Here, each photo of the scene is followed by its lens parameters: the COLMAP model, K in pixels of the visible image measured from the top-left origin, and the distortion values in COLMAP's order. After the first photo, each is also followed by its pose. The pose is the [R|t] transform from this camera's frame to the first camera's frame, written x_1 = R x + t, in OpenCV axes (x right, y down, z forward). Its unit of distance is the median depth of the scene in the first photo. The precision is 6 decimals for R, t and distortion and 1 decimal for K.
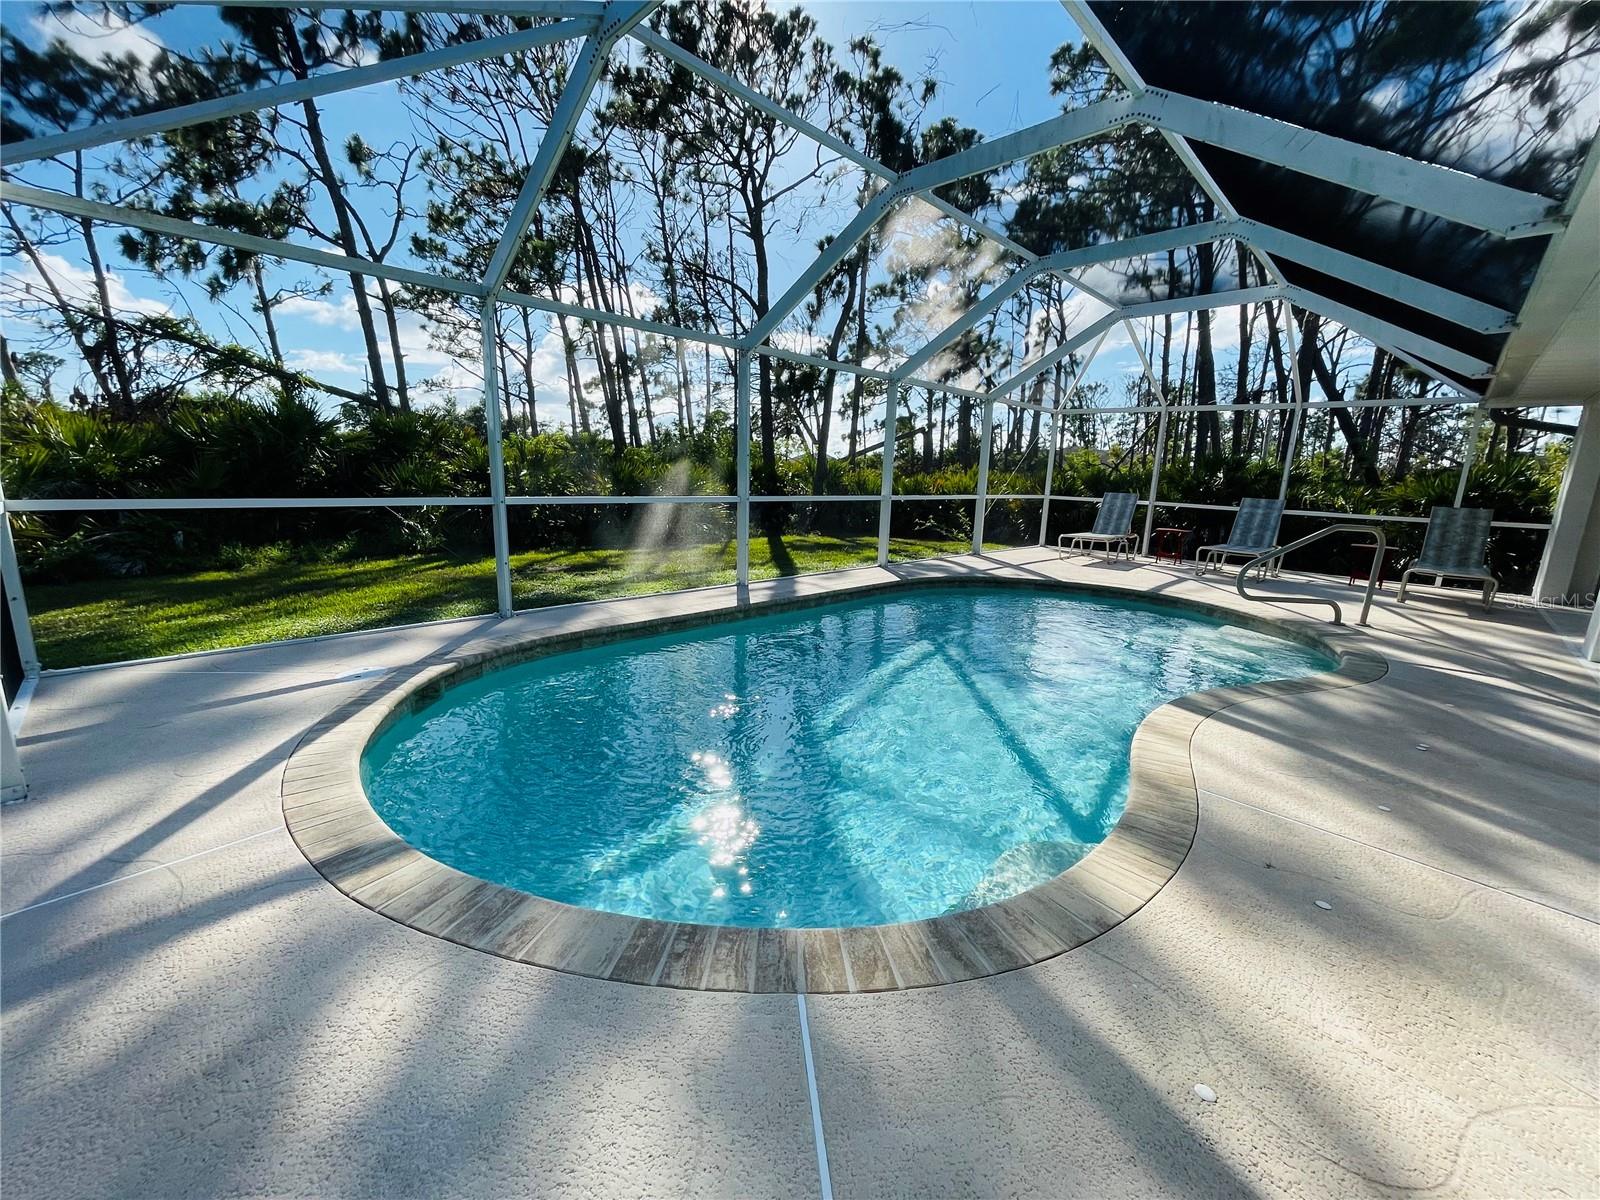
lens RADIAL K [[635.1, 0, 794.8], [0, 635.1, 604.2], [0, 0, 1]] dist [0.000085, -0.000206]
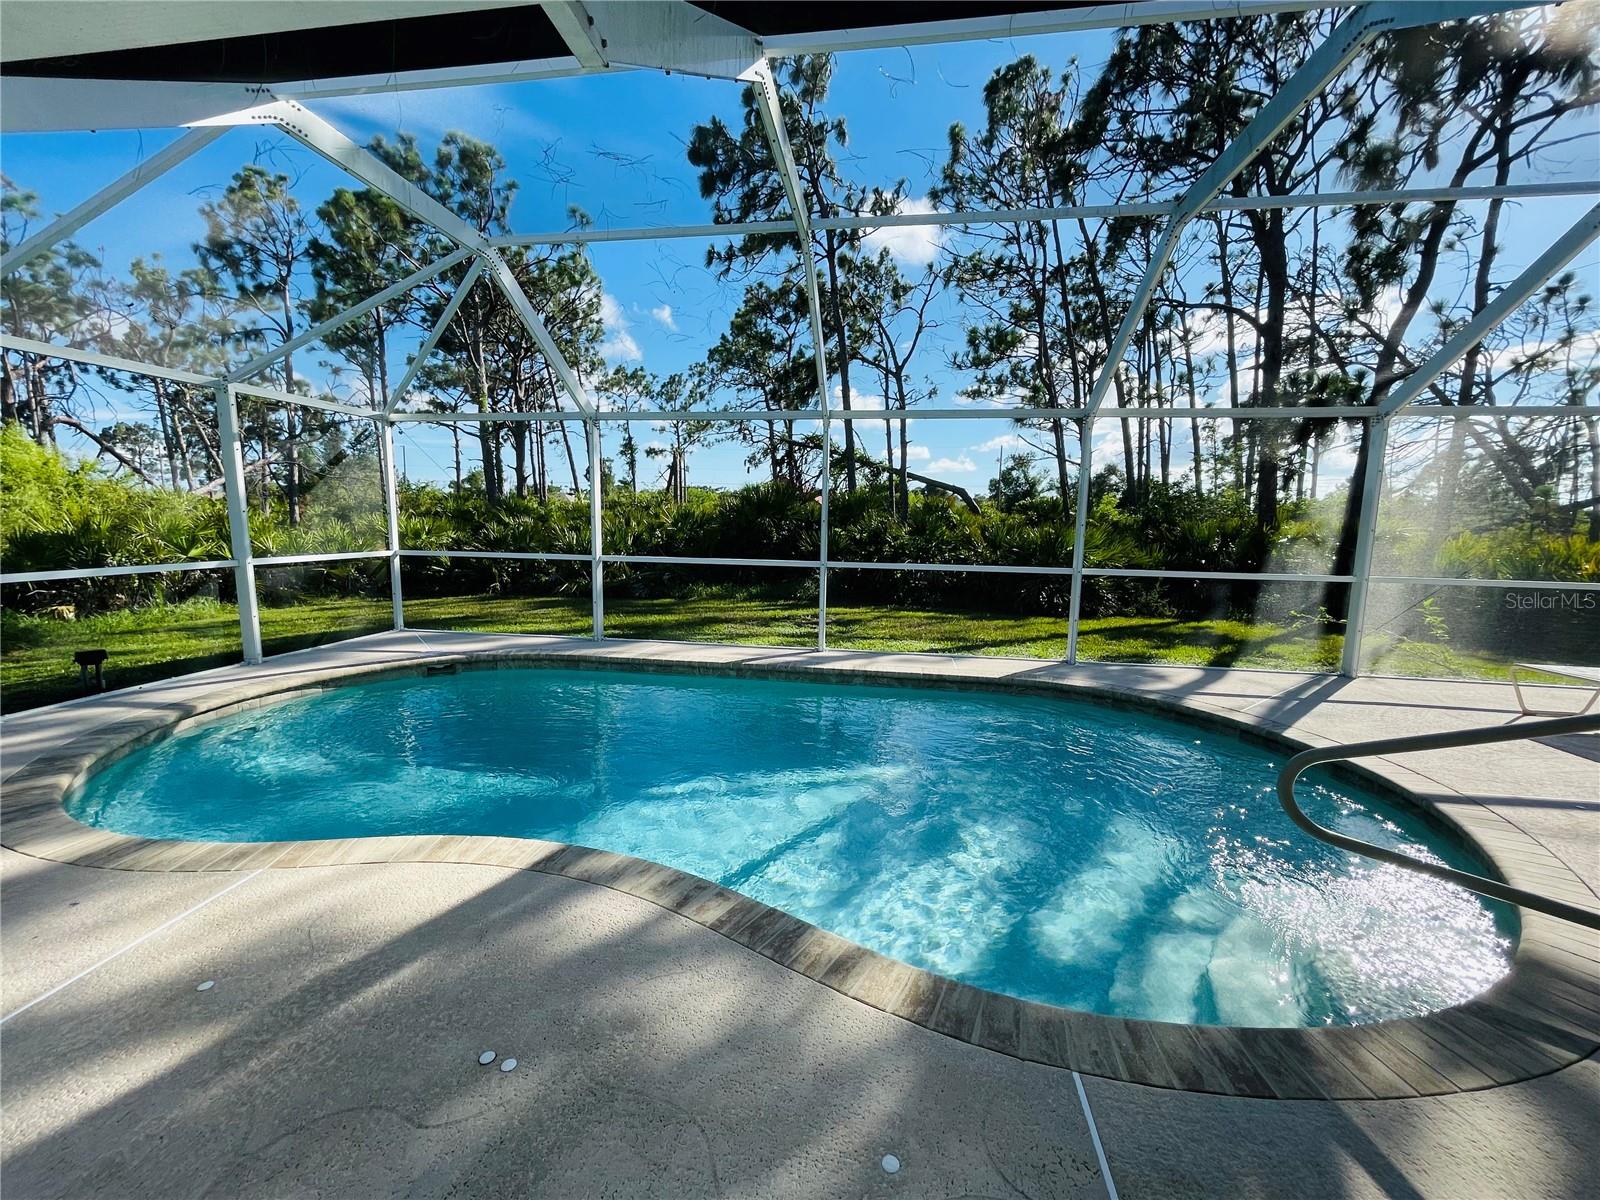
lens RADIAL K [[635.1, 0, 794.8], [0, 635.1, 604.2], [0, 0, 1]] dist [0.000085, -0.000206]
pose [[0.614098, 0.083300, -0.784821, 0.366474], [-0.162548, 0.986444, -0.022488, -0.039179], [0.772309, 0.141381, 0.619314, 0.201397]]
